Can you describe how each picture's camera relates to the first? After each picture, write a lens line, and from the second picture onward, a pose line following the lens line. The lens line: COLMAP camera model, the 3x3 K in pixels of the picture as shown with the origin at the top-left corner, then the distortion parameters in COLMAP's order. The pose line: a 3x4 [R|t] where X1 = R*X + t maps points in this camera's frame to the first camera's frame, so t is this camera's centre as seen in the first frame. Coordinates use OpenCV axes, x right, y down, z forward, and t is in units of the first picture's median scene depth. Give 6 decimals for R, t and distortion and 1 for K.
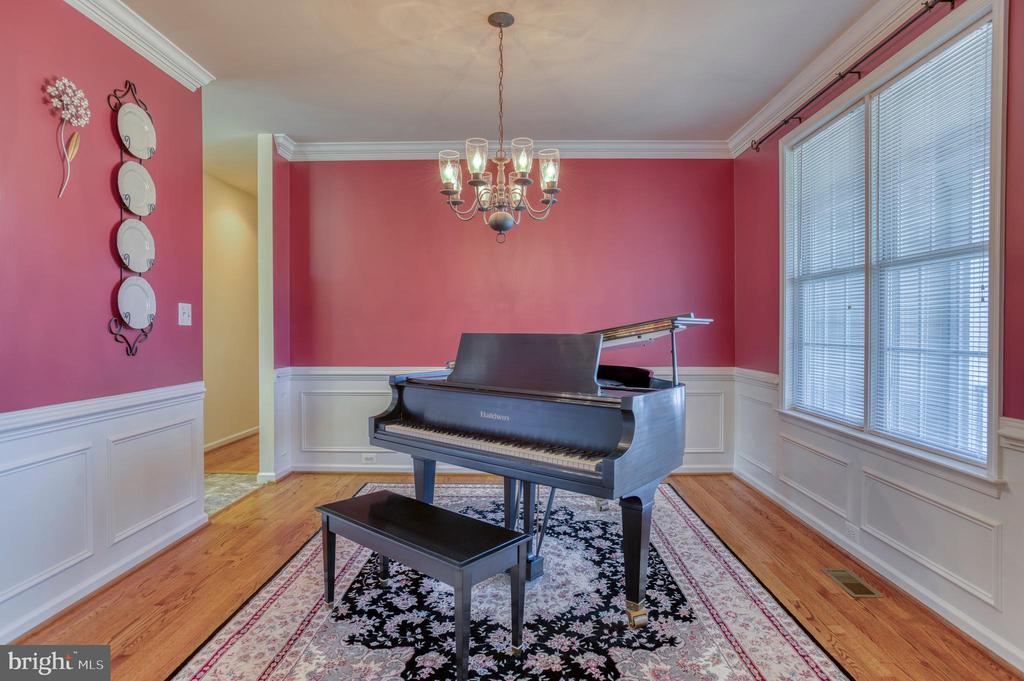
lens RADIAL K [[543.1, 0, 519.3], [0, 543.1, 337.9], [0, 0, 1]] dist [-0.032233, 0.013641]
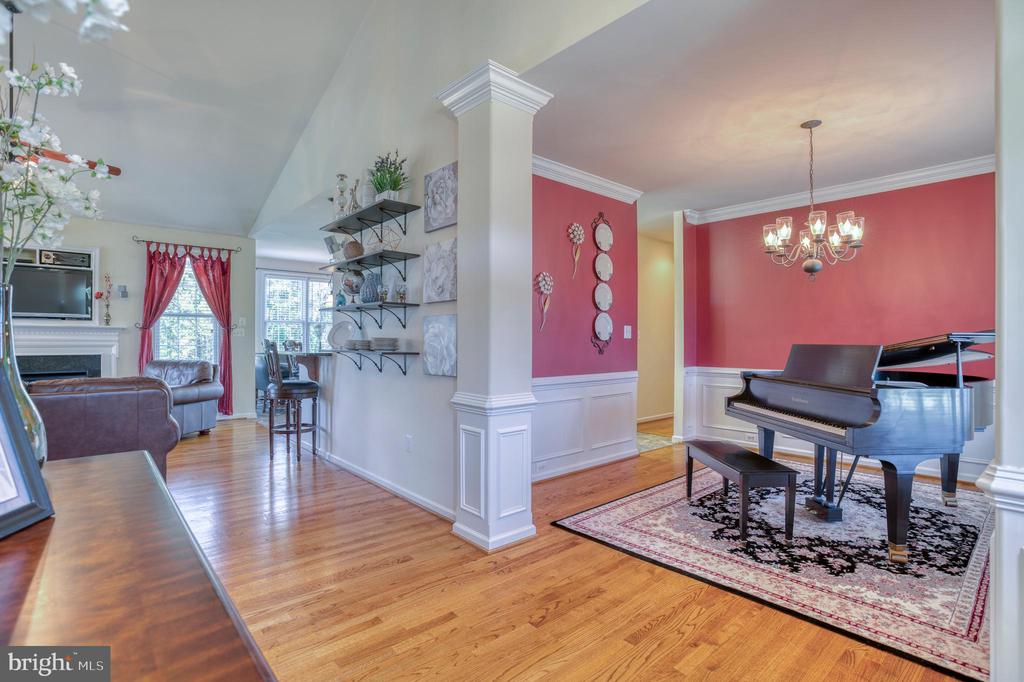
lens RADIAL K [[495.1, 0, 511.1], [0, 495.1, 338.5], [0, 0, 1]] dist [-0.046216, 0.022133]
pose [[0.672317, 0.000681, -0.740263, 0.385313], [-0.014118, 0.999829, -0.011902, 0.002899], [0.740129, 0.018453, 0.672212, -0.445827]]
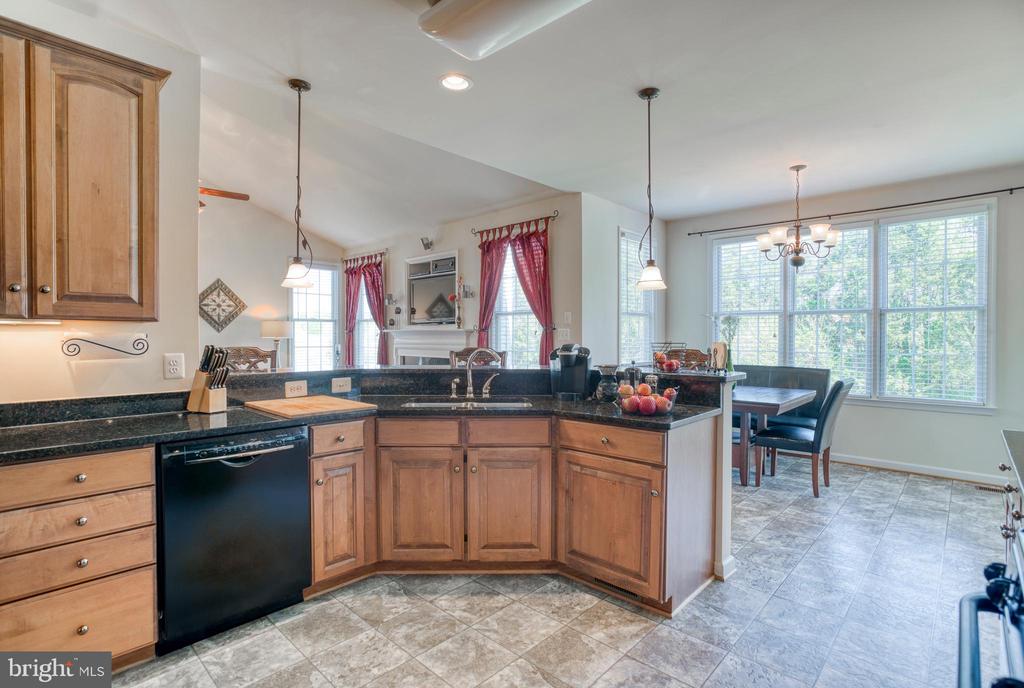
lens RADIAL K [[495.1, 0, 517.1], [0, 495.1, 340.8], [0, 0, 1]] dist [-0.046216, 0.022133]
pose [[-0.663369, 0.007919, -0.748250, -1.183971], [-0.012467, 0.999688, 0.021633, -0.059029], [0.748188, 0.023680, -0.663064, 1.464475]]
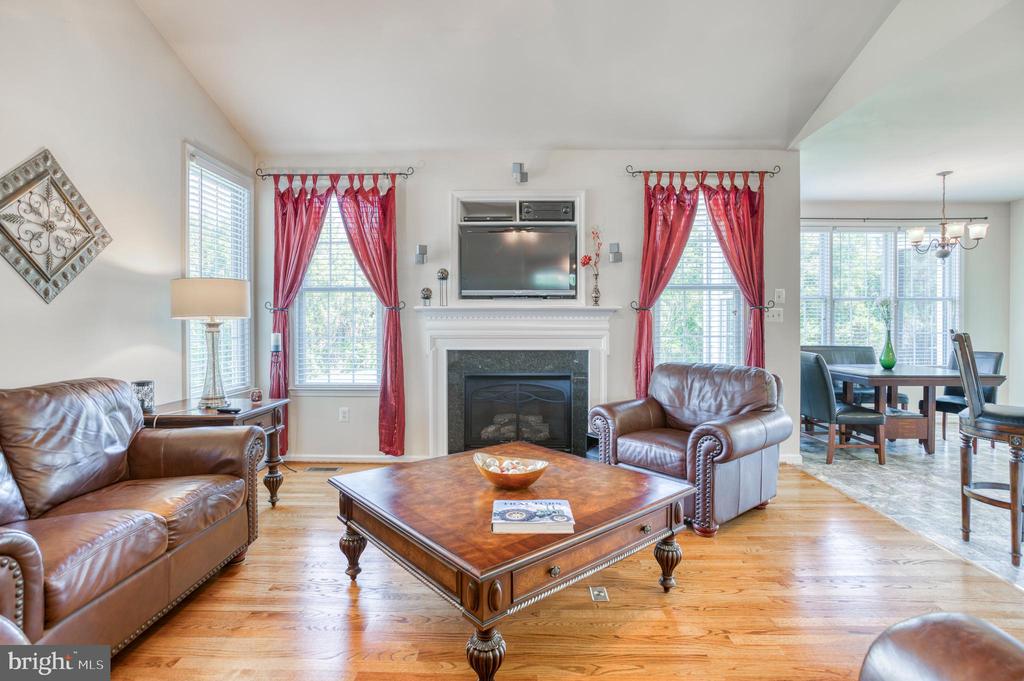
lens RADIAL K [[495.1, 0, 516.8], [0, 495.1, 328.0], [0, 0, 1]] dist [-0.046216, 0.022133]
pose [[0.009441, 0.006322, -0.999935, -1.145803], [-0.015913, 0.999854, 0.006172, 0.003929], [0.999829, 0.015854, 0.009540, -0.587043]]
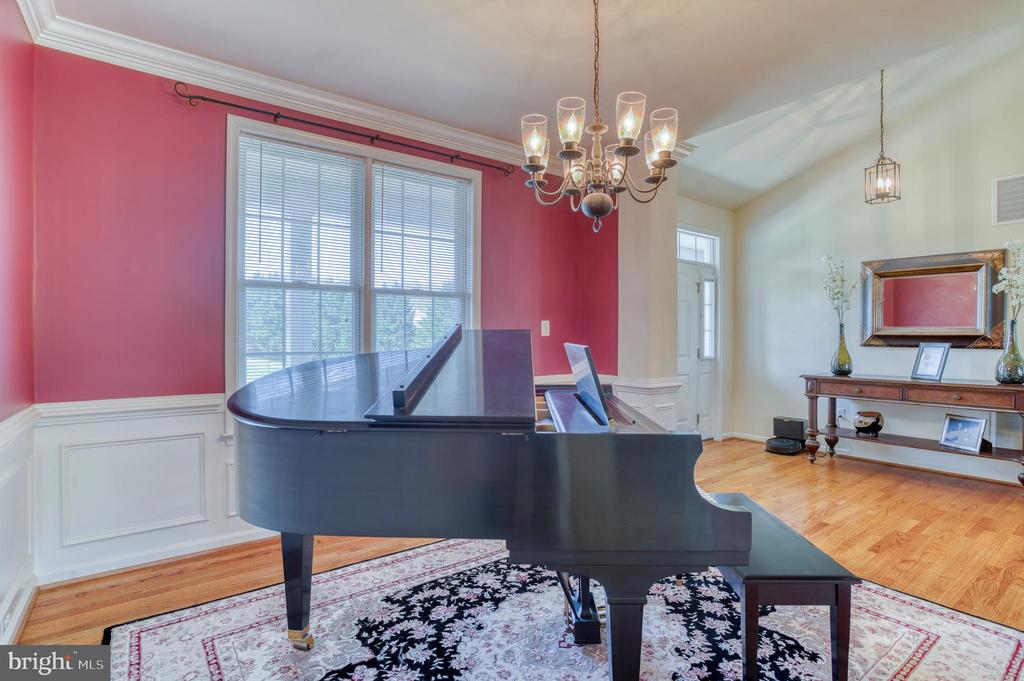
lens RADIAL K [[495.1, 0, 507.4], [0, 495.1, 341.2], [0, 0, 1]] dist [-0.046216, 0.022133]
pose [[-0.597957, -0.000352, 0.801528, -0.536455], [0.014207, 0.999838, 0.011037, -0.018598], [-0.801403, 0.017987, -0.597855, 1.540689]]
